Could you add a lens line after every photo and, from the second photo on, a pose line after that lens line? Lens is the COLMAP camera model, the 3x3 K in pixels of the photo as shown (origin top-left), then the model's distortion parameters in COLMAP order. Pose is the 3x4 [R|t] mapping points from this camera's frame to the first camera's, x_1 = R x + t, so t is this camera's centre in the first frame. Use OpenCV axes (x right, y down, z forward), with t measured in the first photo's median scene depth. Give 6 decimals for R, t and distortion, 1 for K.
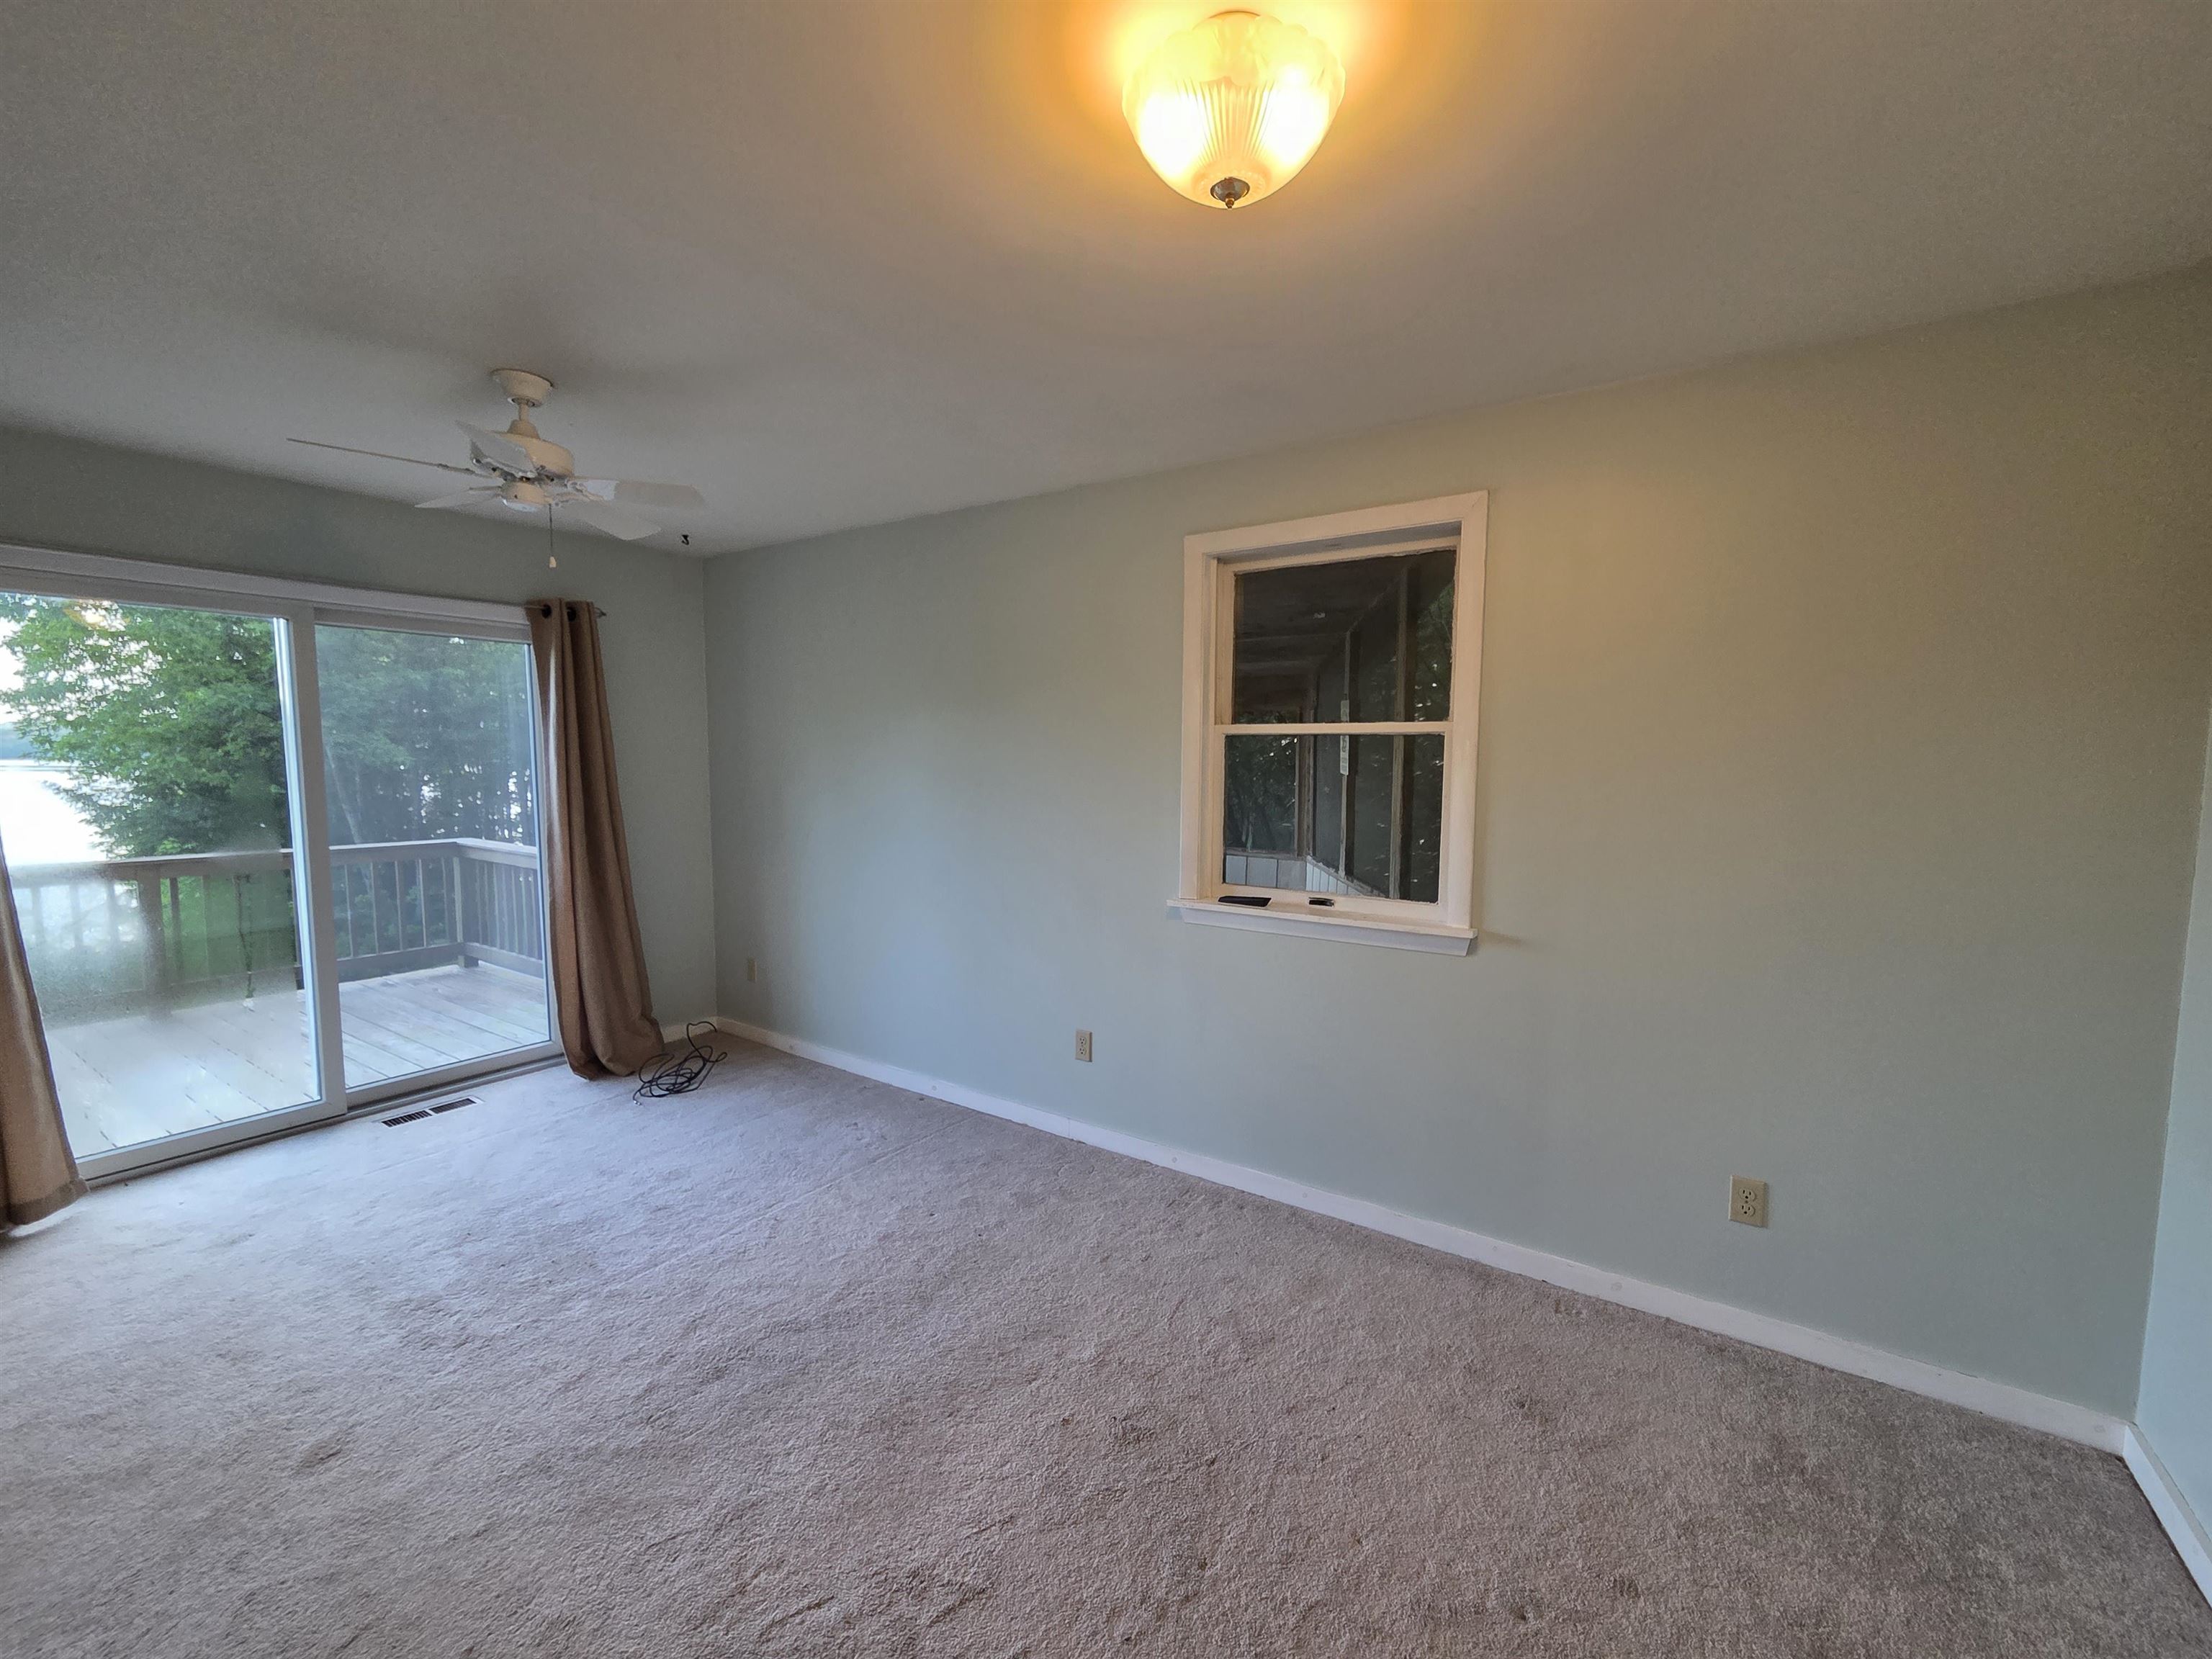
lens RADIAL K [[908.0, 0, 1119.4], [0, 908.0, 836.7], [0, 0, 1]] dist [0.001846, 0.000702]
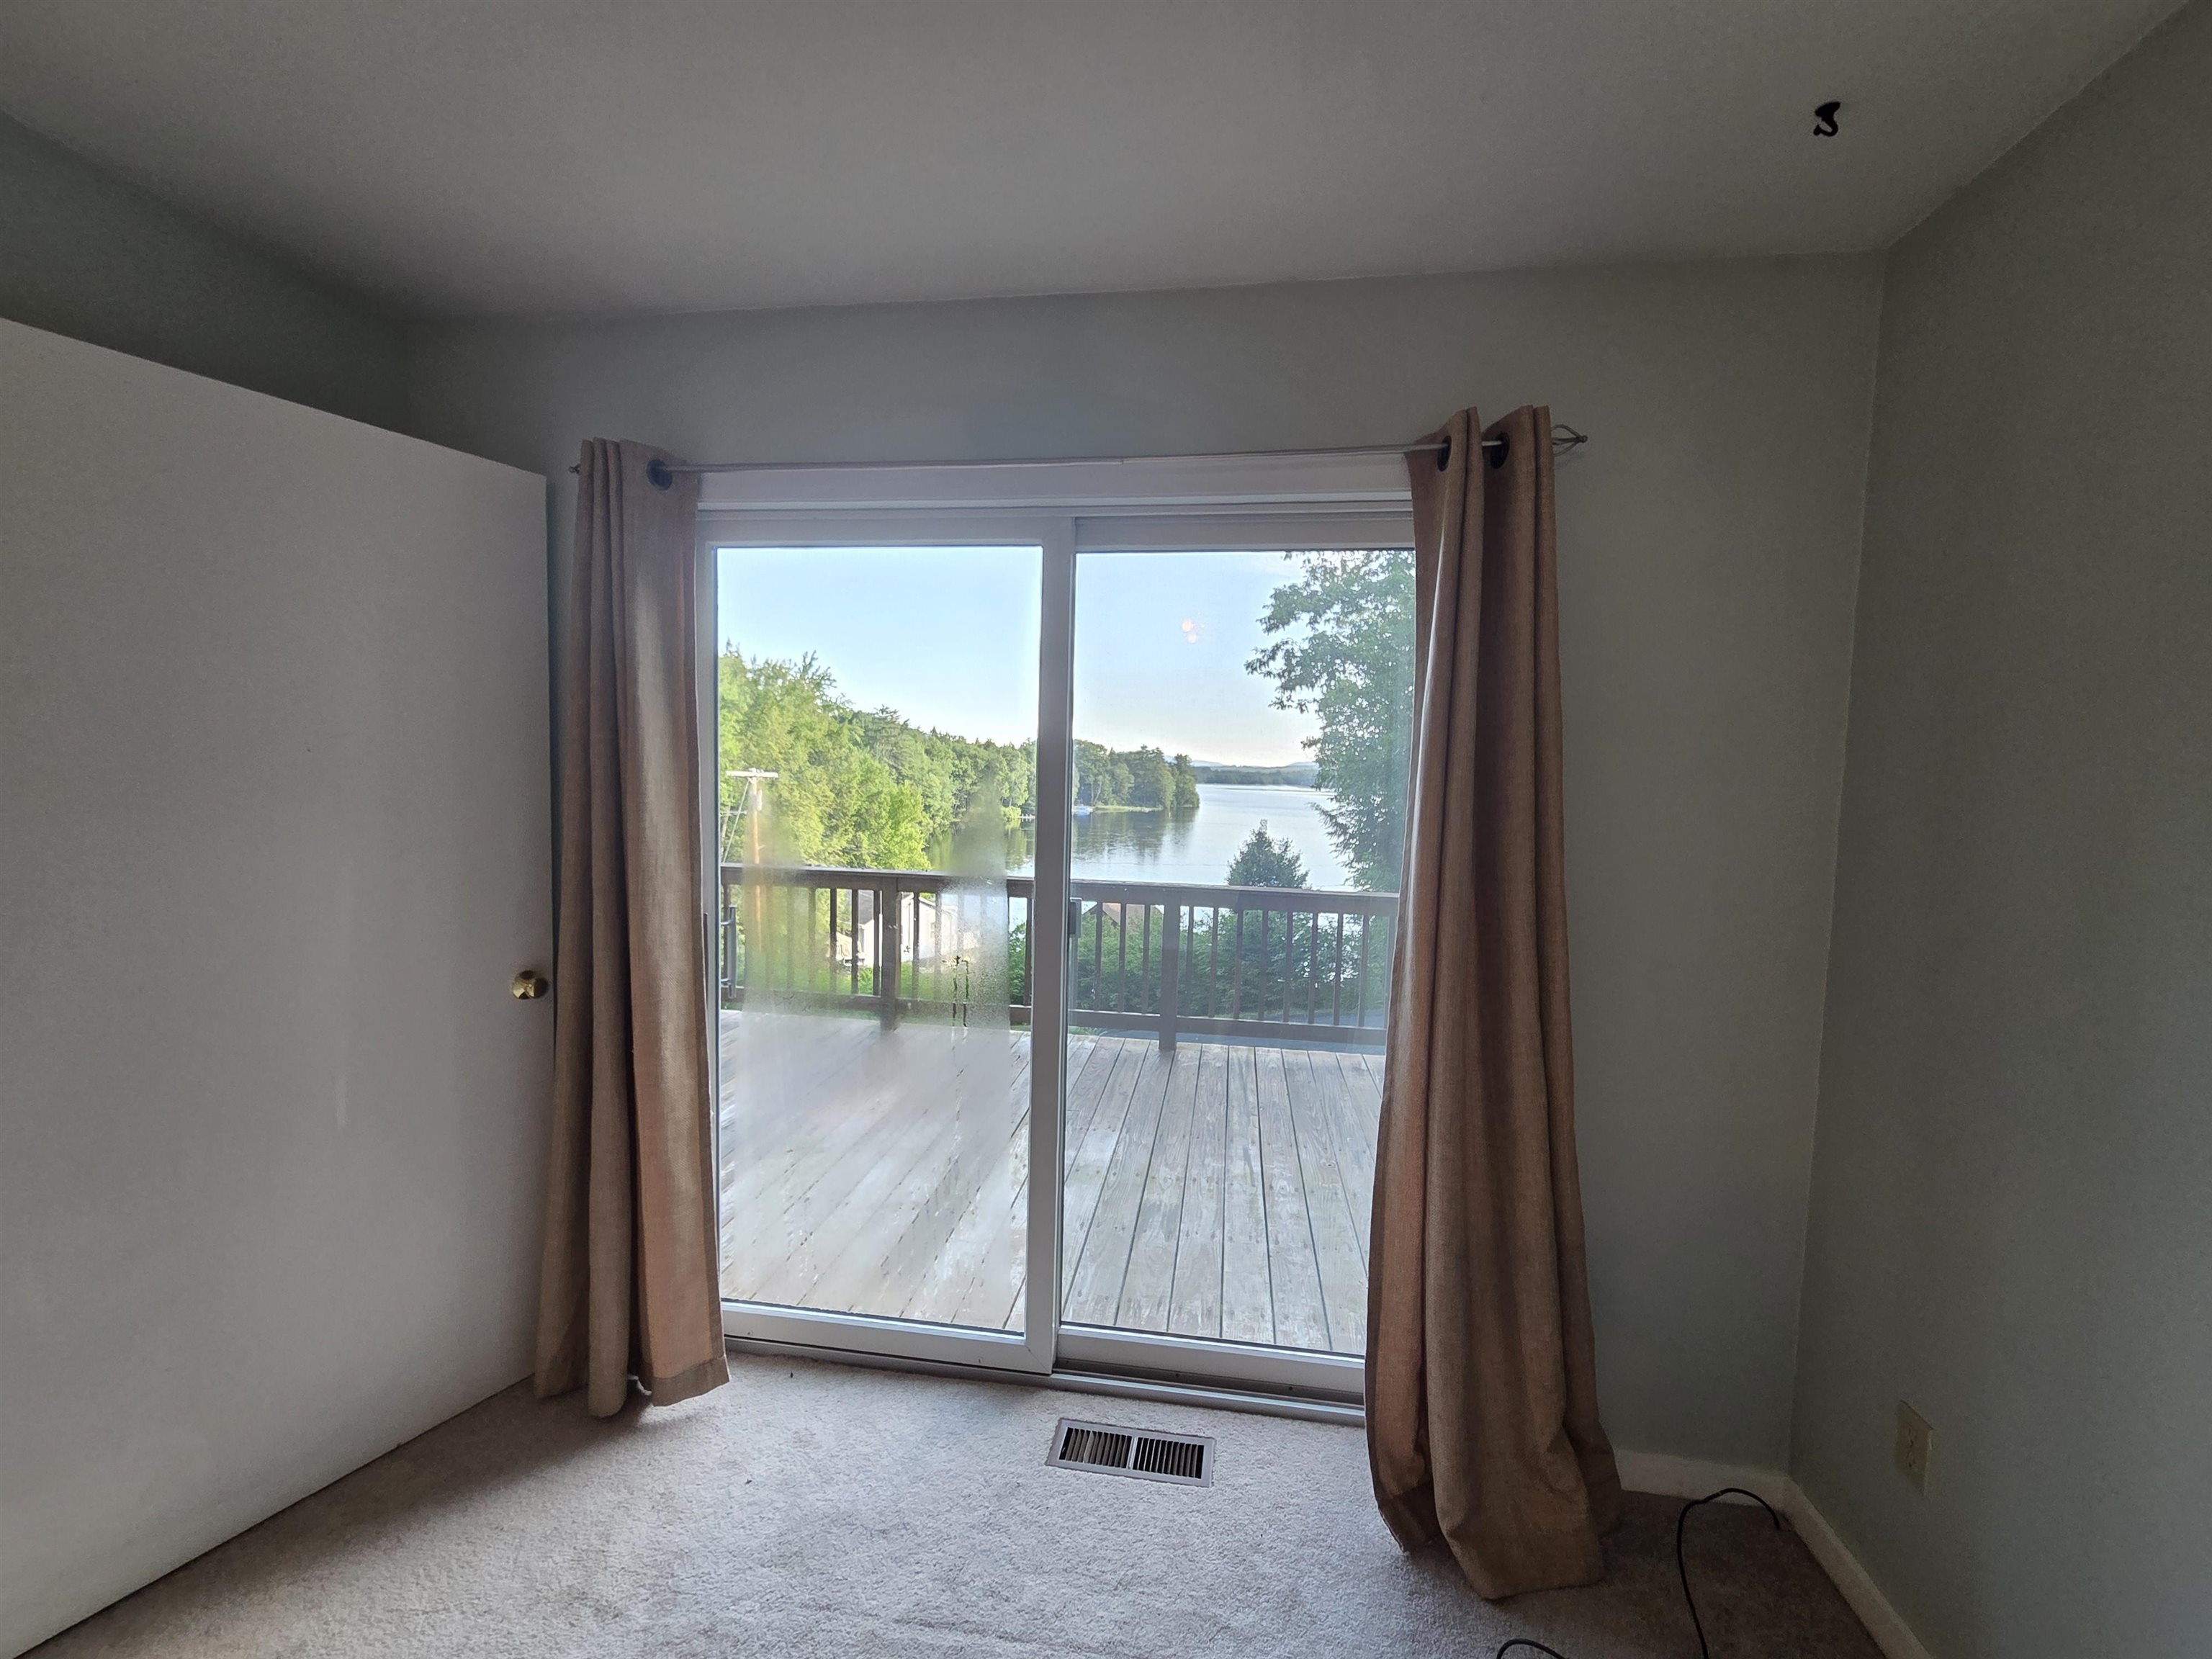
lens RADIAL K [[908.0, 0, 1119.4], [0, 908.0, 836.7], [0, 0, 1]] dist [0.001846, 0.000702]
pose [[0.433341, 0.066000, -0.898810, -0.284215], [-0.104432, 0.994274, 0.022660, -0.056044], [0.895159, 0.084045, 0.437752, 0.667829]]
